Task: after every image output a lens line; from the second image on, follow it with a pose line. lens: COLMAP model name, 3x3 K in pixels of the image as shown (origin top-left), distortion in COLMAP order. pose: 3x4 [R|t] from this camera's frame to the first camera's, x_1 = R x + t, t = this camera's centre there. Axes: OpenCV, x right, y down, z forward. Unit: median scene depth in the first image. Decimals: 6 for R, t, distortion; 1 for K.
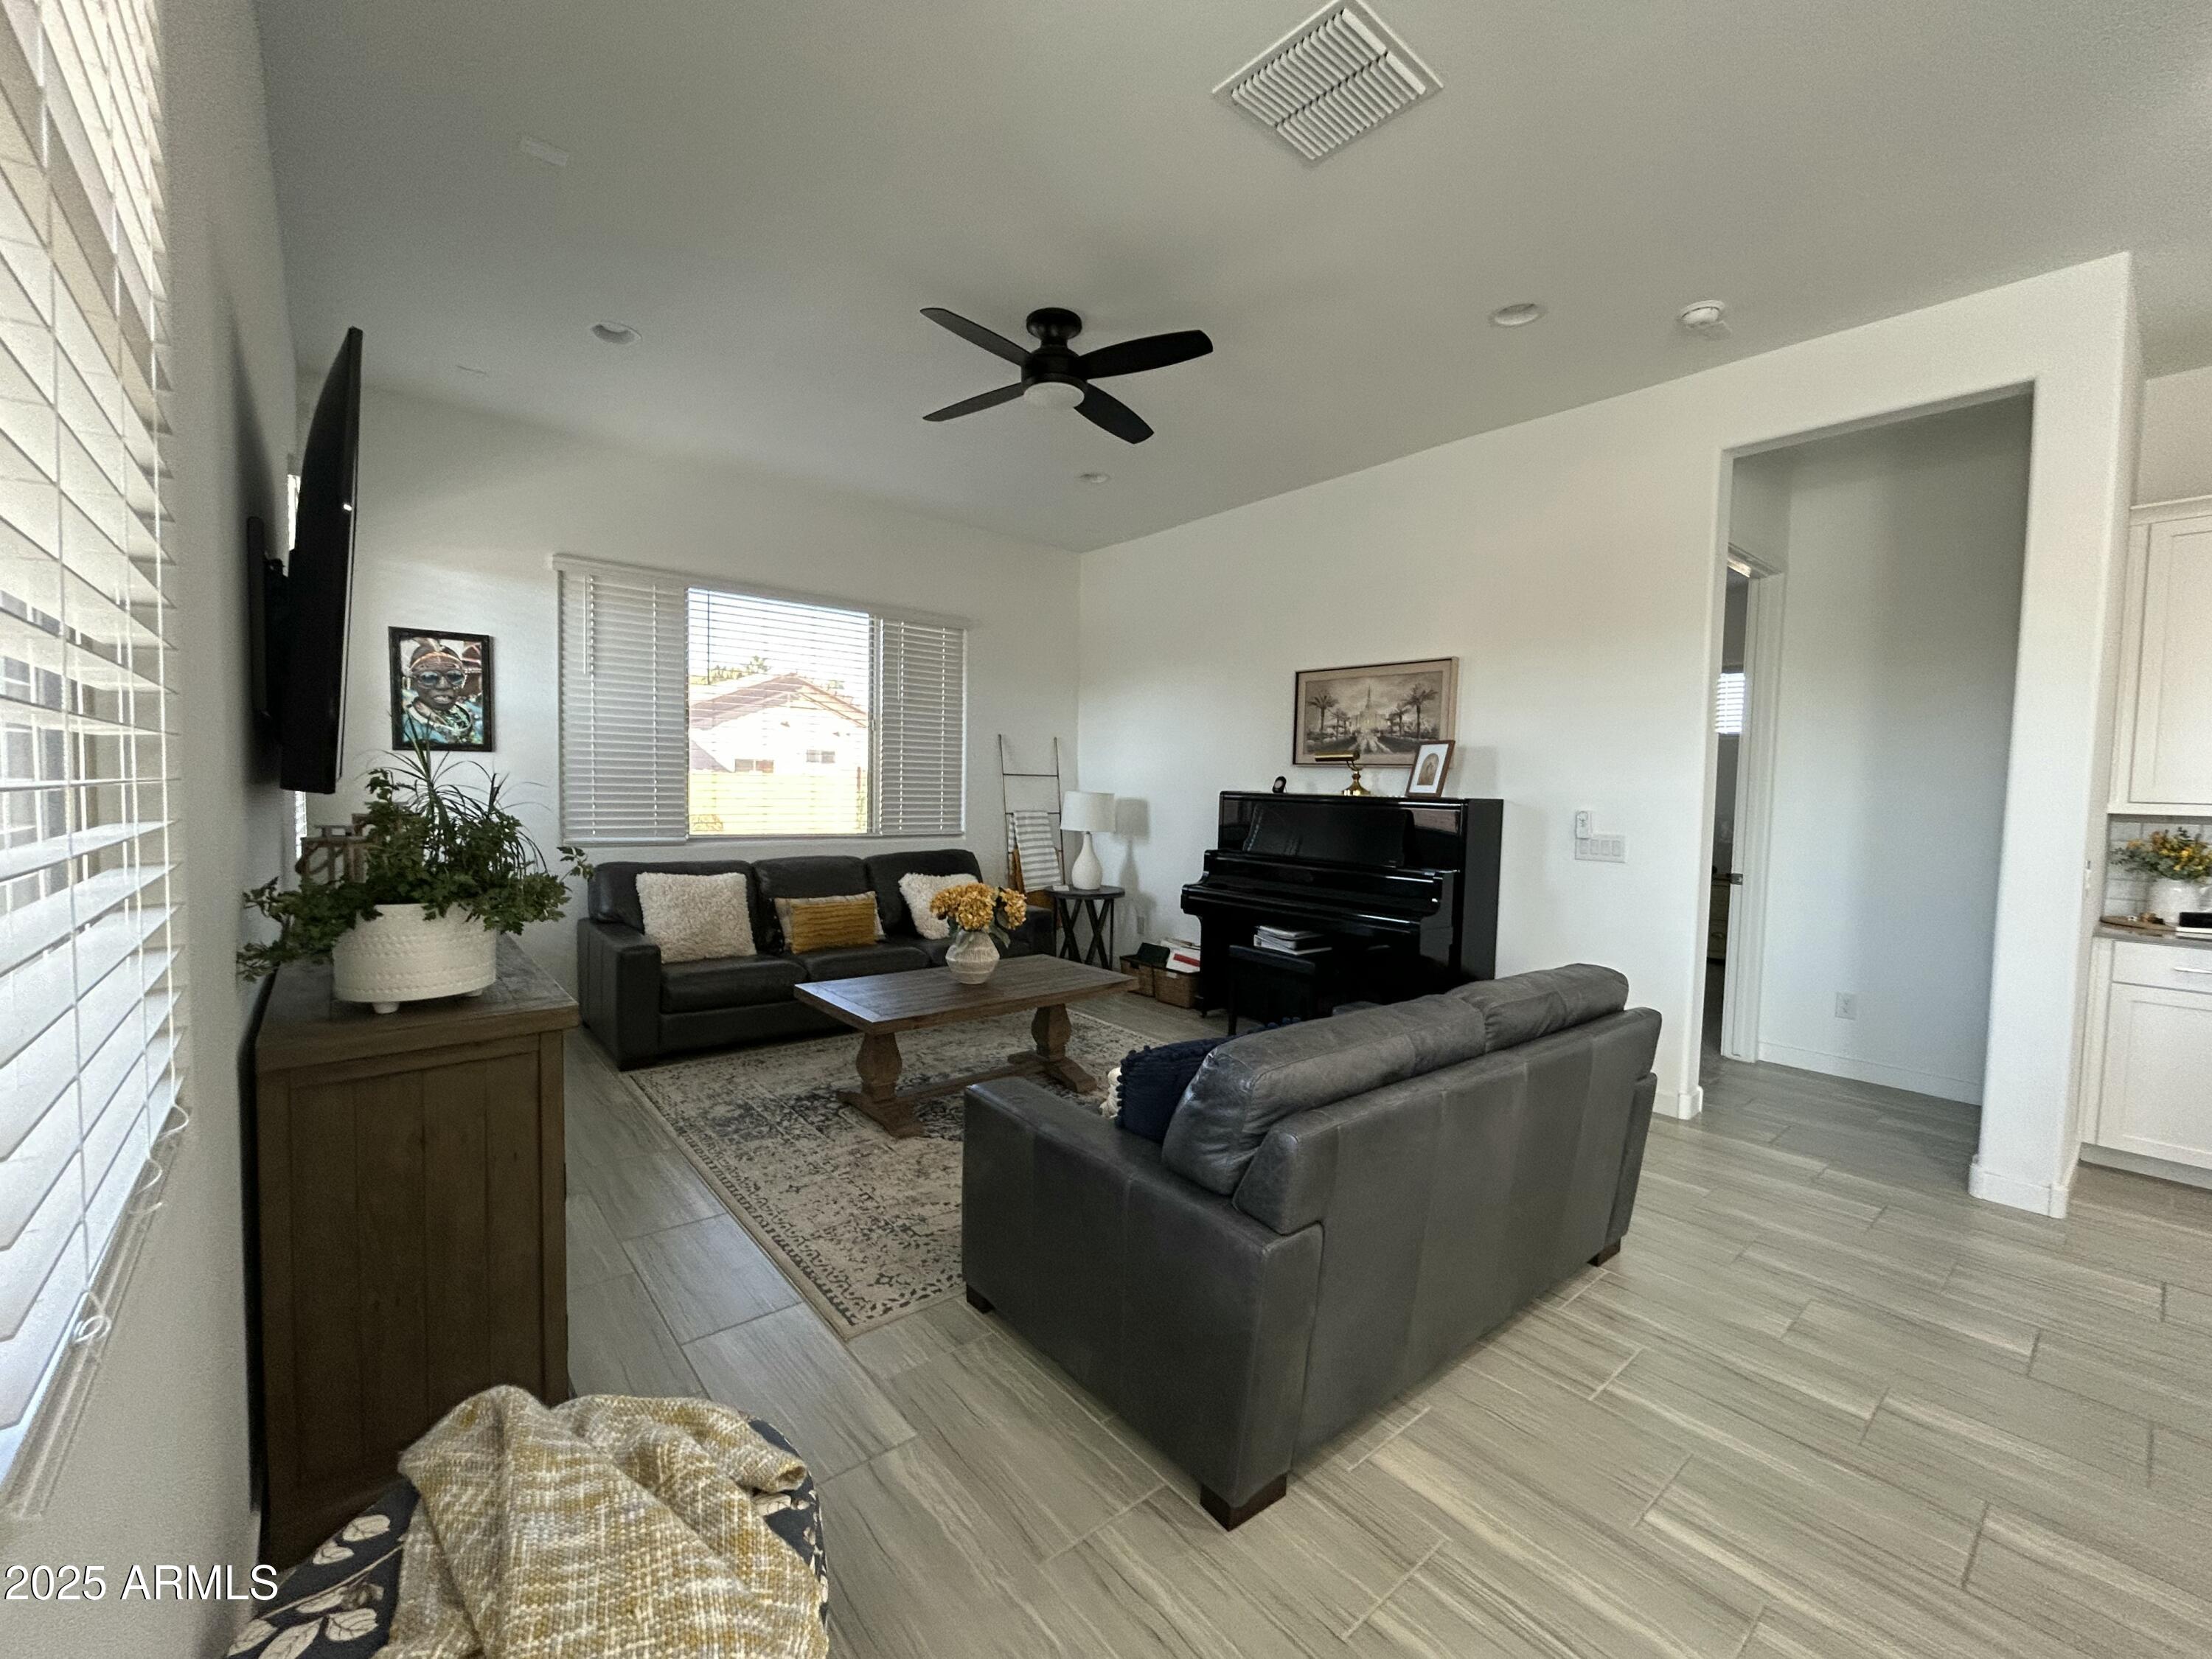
lens RADIAL K [[911.0, 0, 1105.1], [0, 911.0, 827.4], [0, 0, 1]] dist [-0.000091, -0.000122]
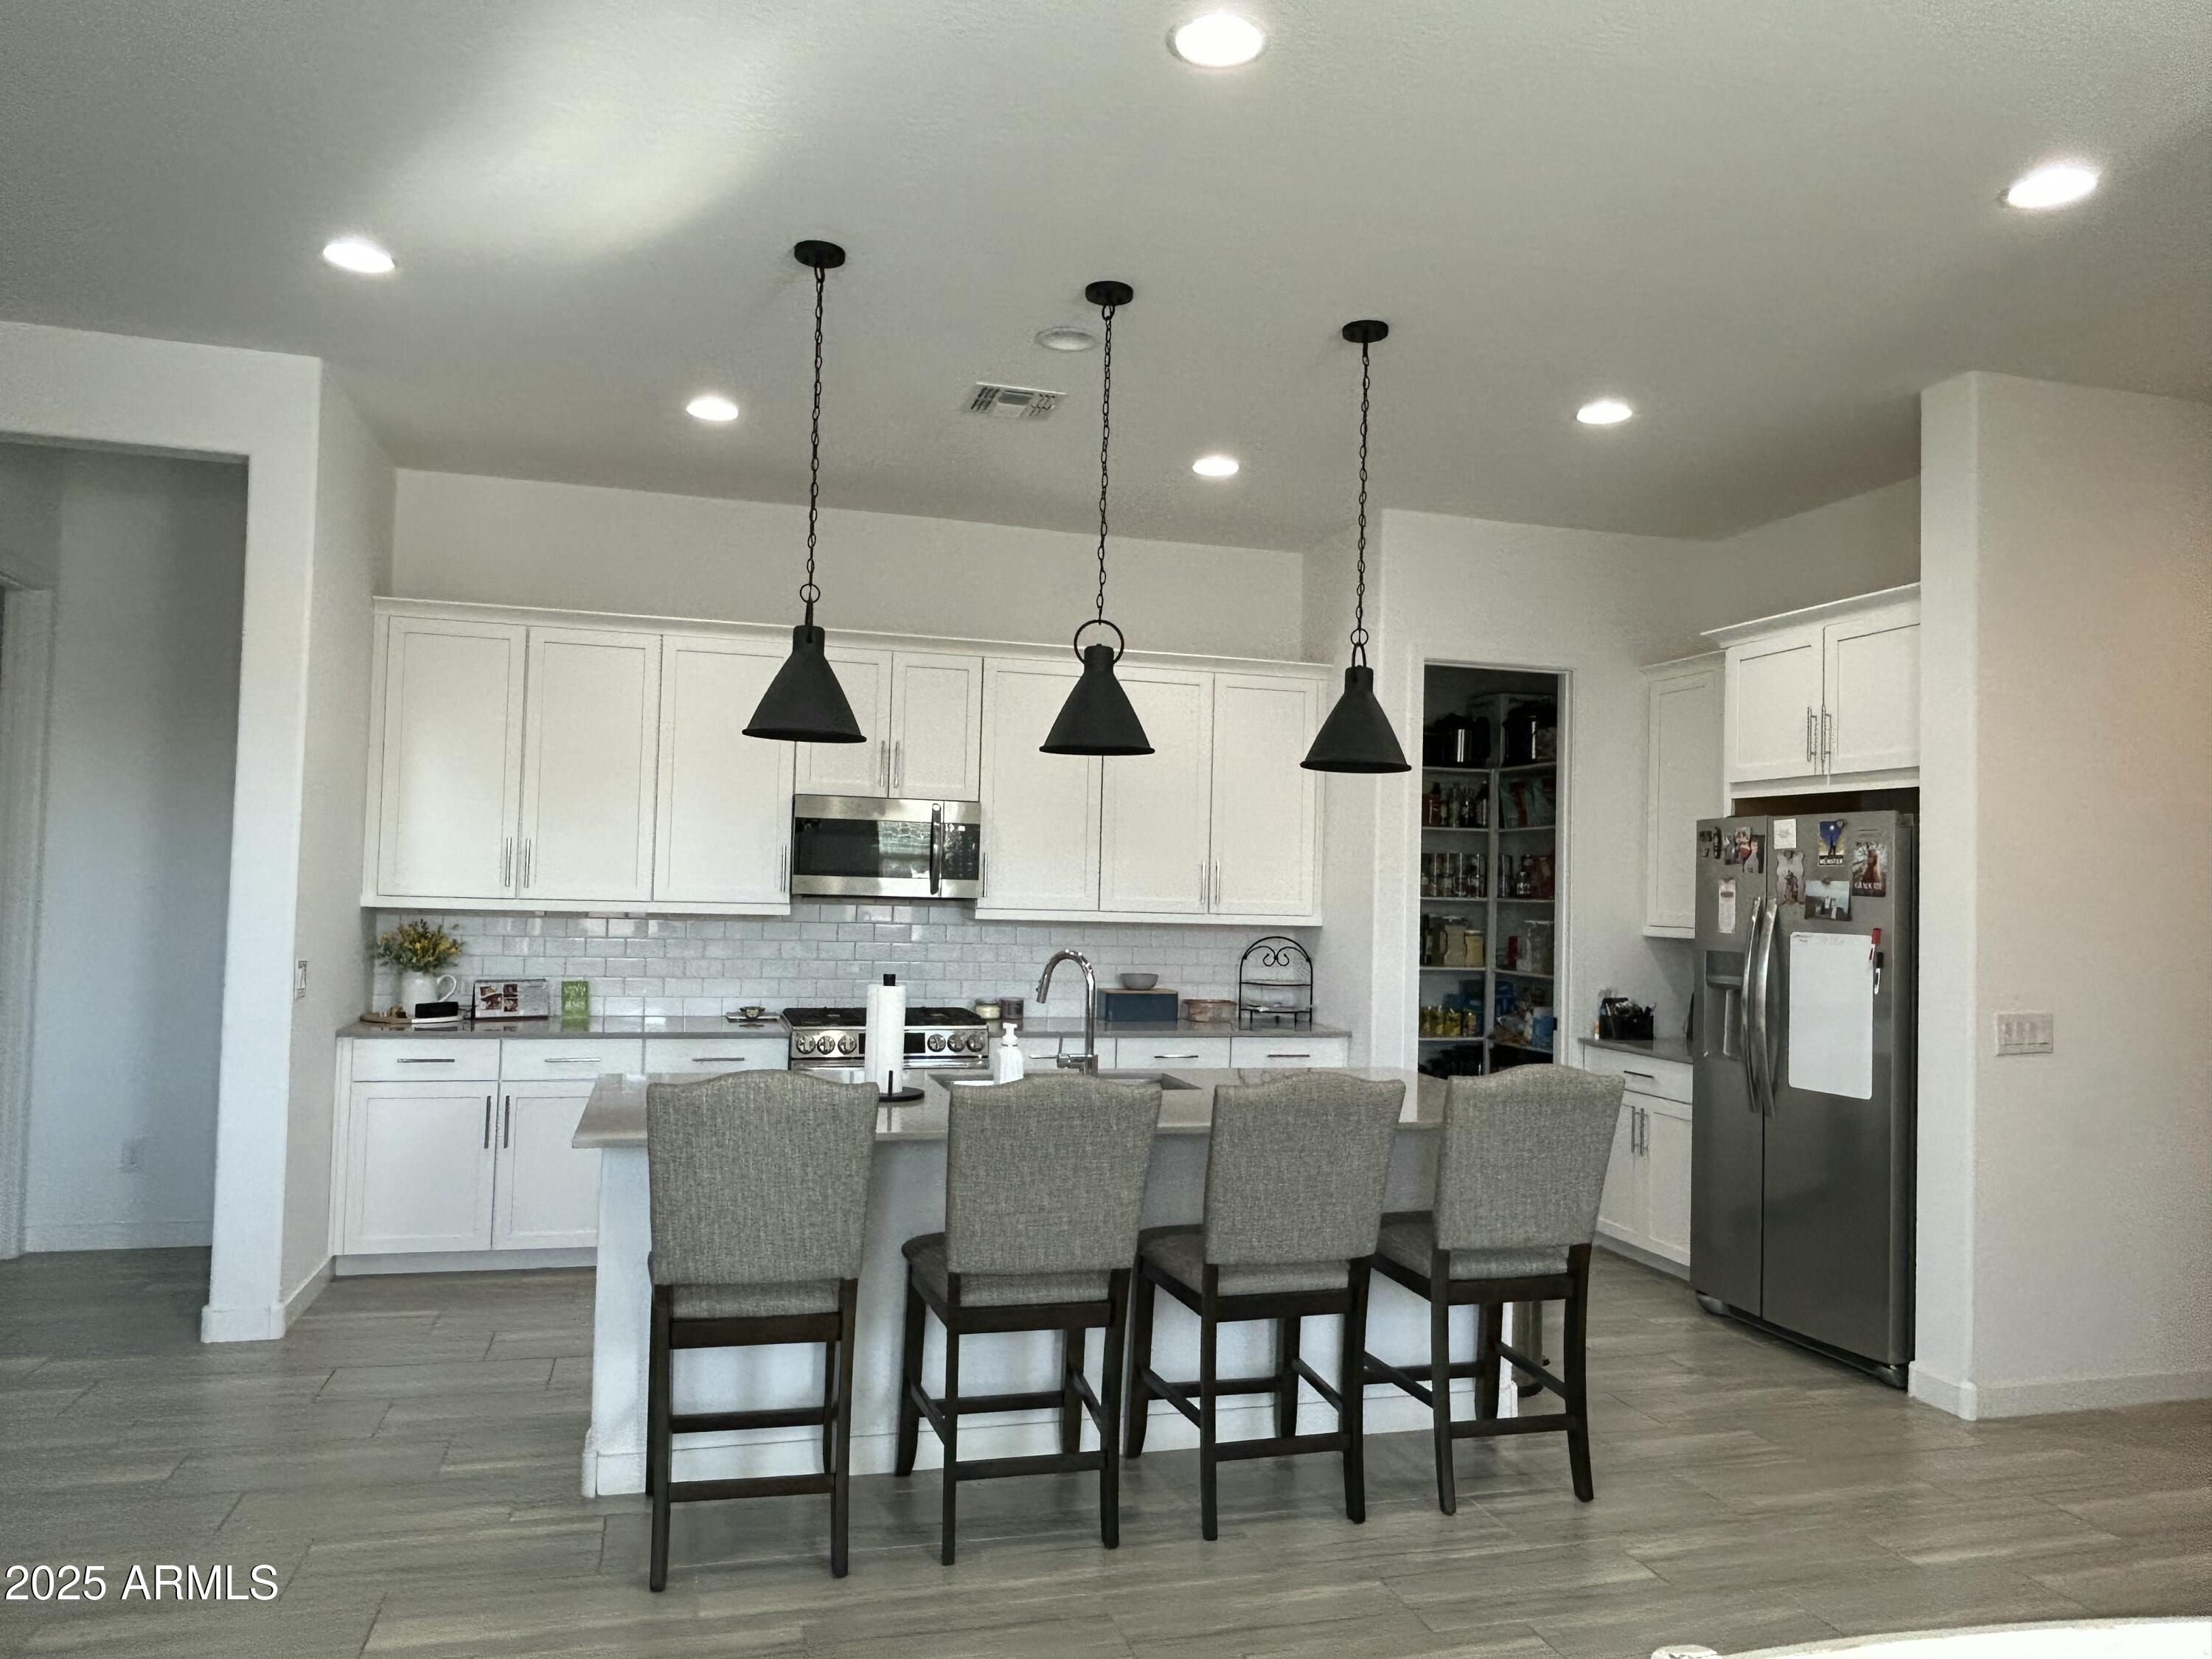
lens RADIAL K [[1507.5, 0, 1102.9], [0, 1507.5, 835.2], [0, 0, 1]] dist [0.017028, -0.030733]
pose [[0.411197, 0.021321, 0.911297, -0.033774], [0.027356, 0.998987, -0.035716, -0.011655], [-0.911136, 0.039616, 0.410197, -0.350198]]
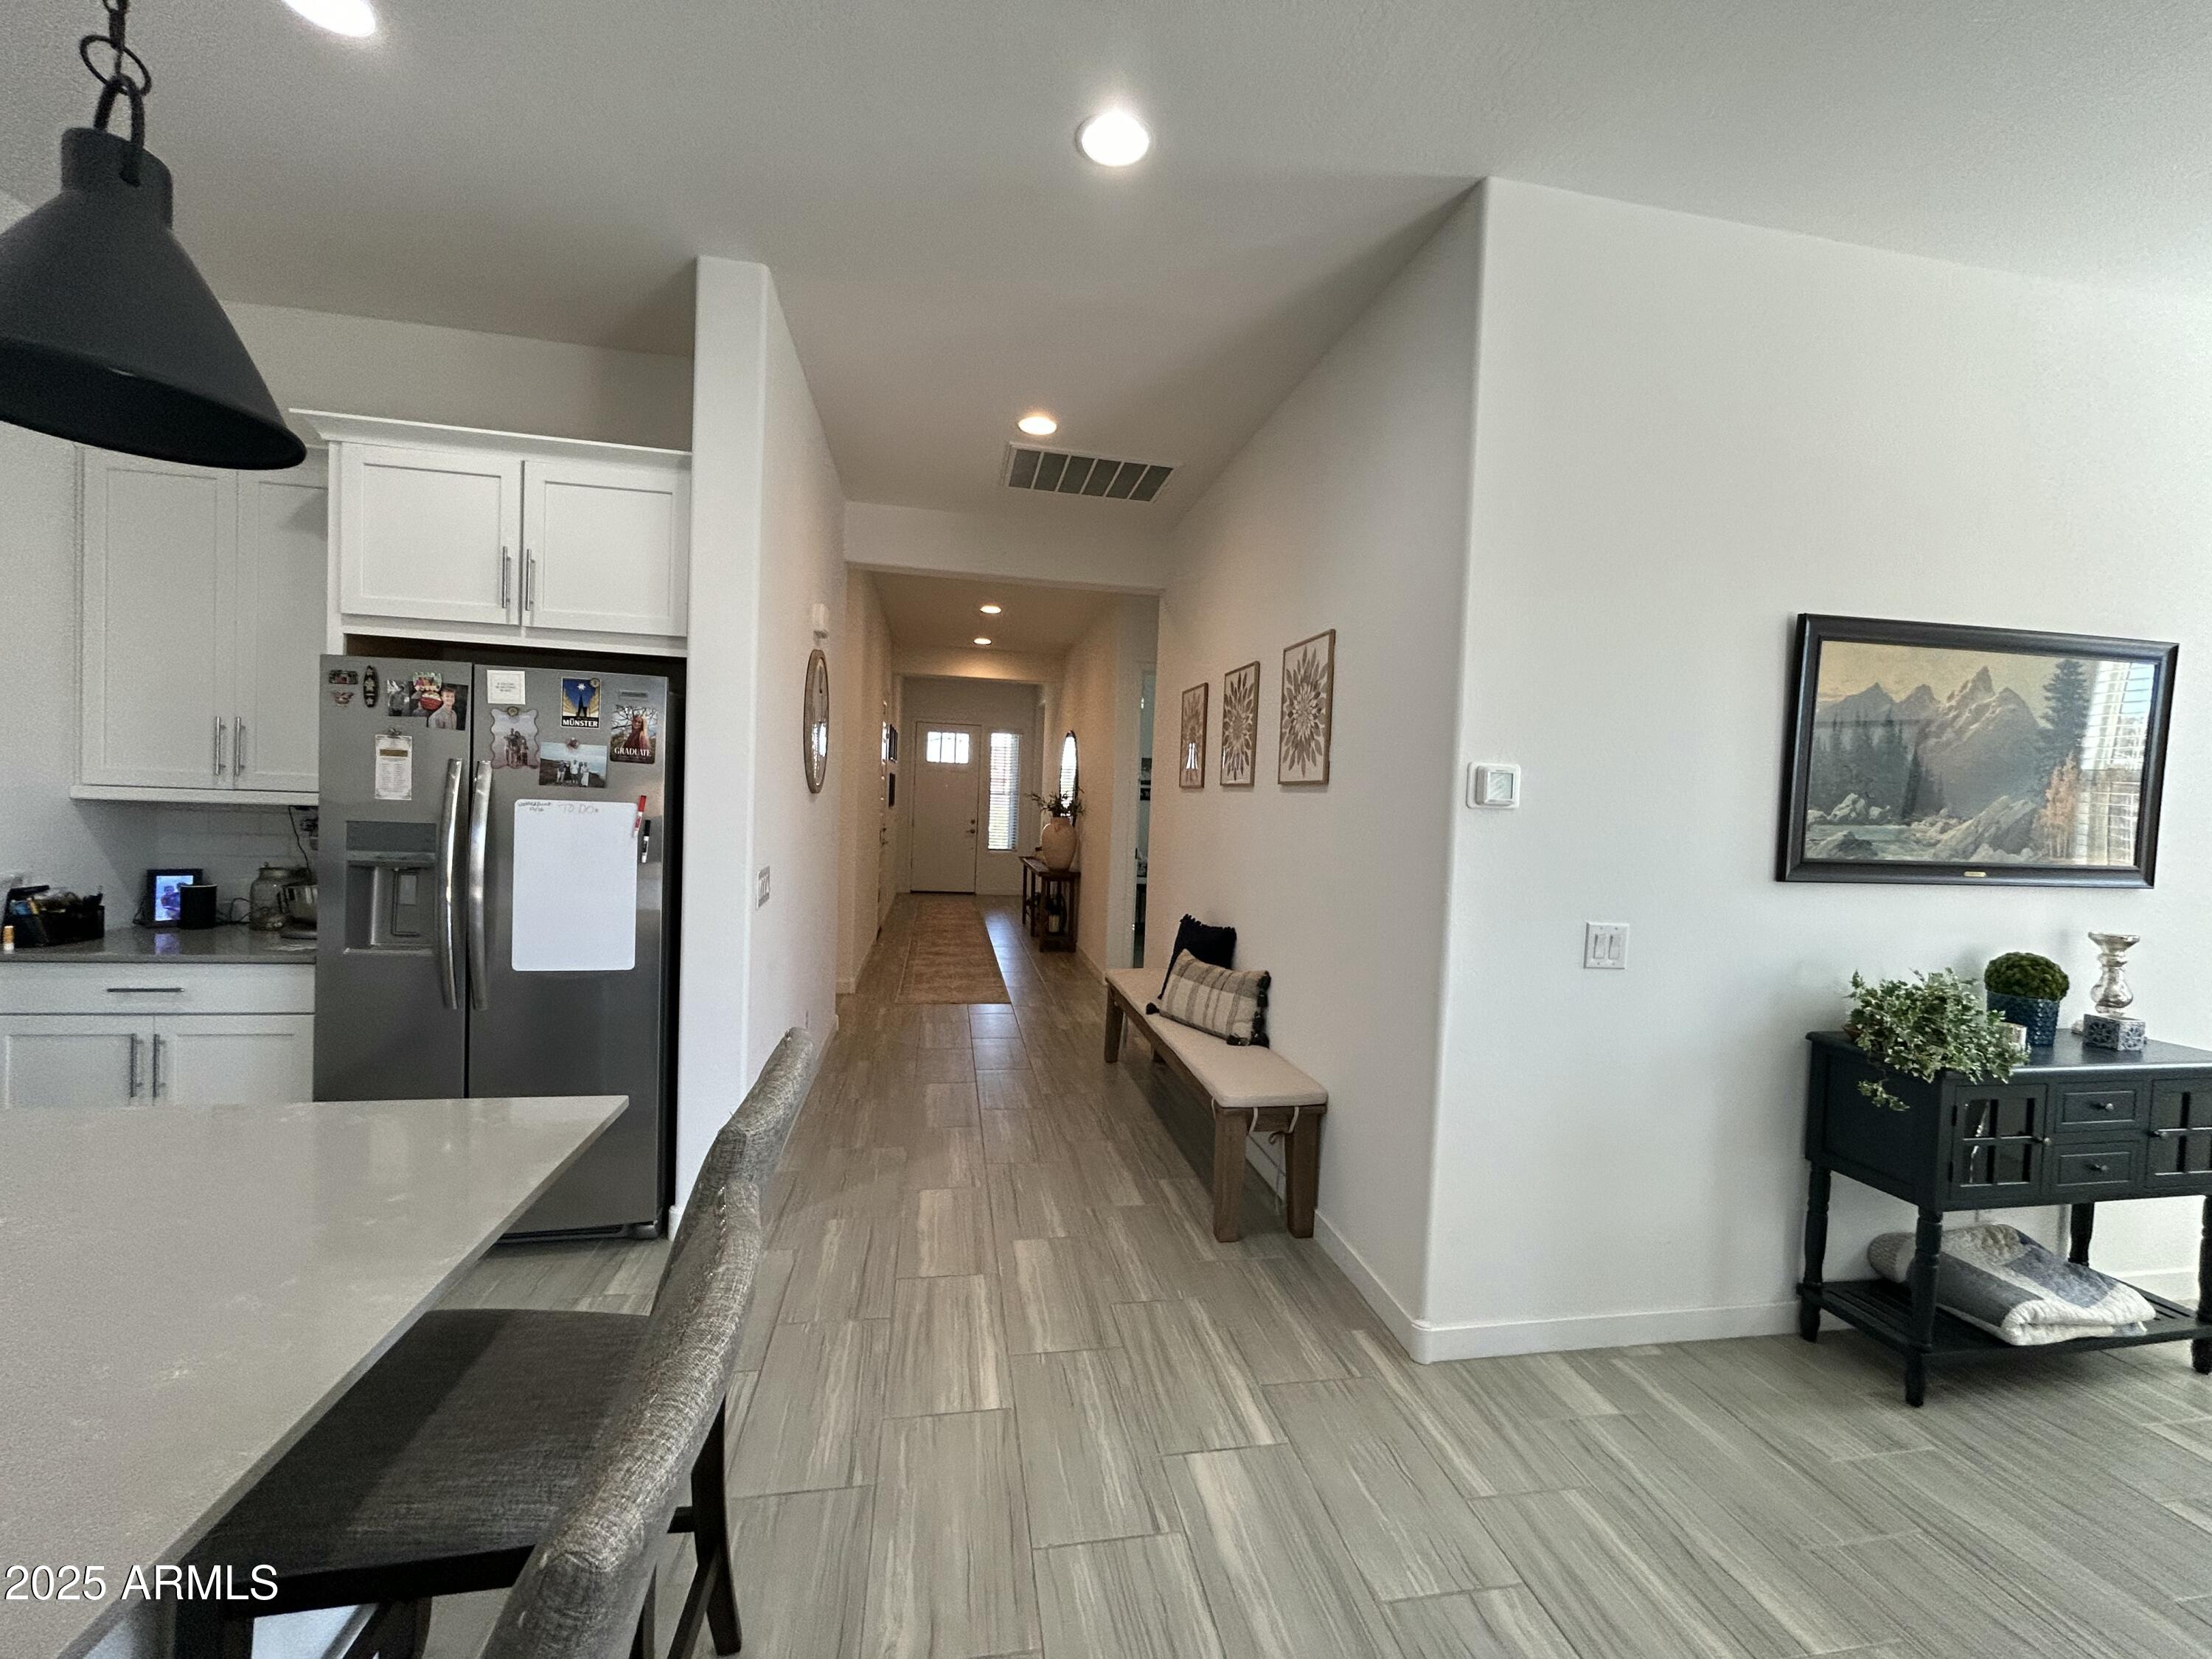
lens RADIAL K [[887.8, 0, 1106.0], [0, 887.8, 829.5], [0, 0, 1]] dist [0.000014, -0.000009]
pose [[-0.870100, -0.072413, 0.487527, 0.681183], [-0.035031, 0.995733, 0.085376, -0.009093], [-0.491629, 0.057207, -0.868924, 0.020818]]
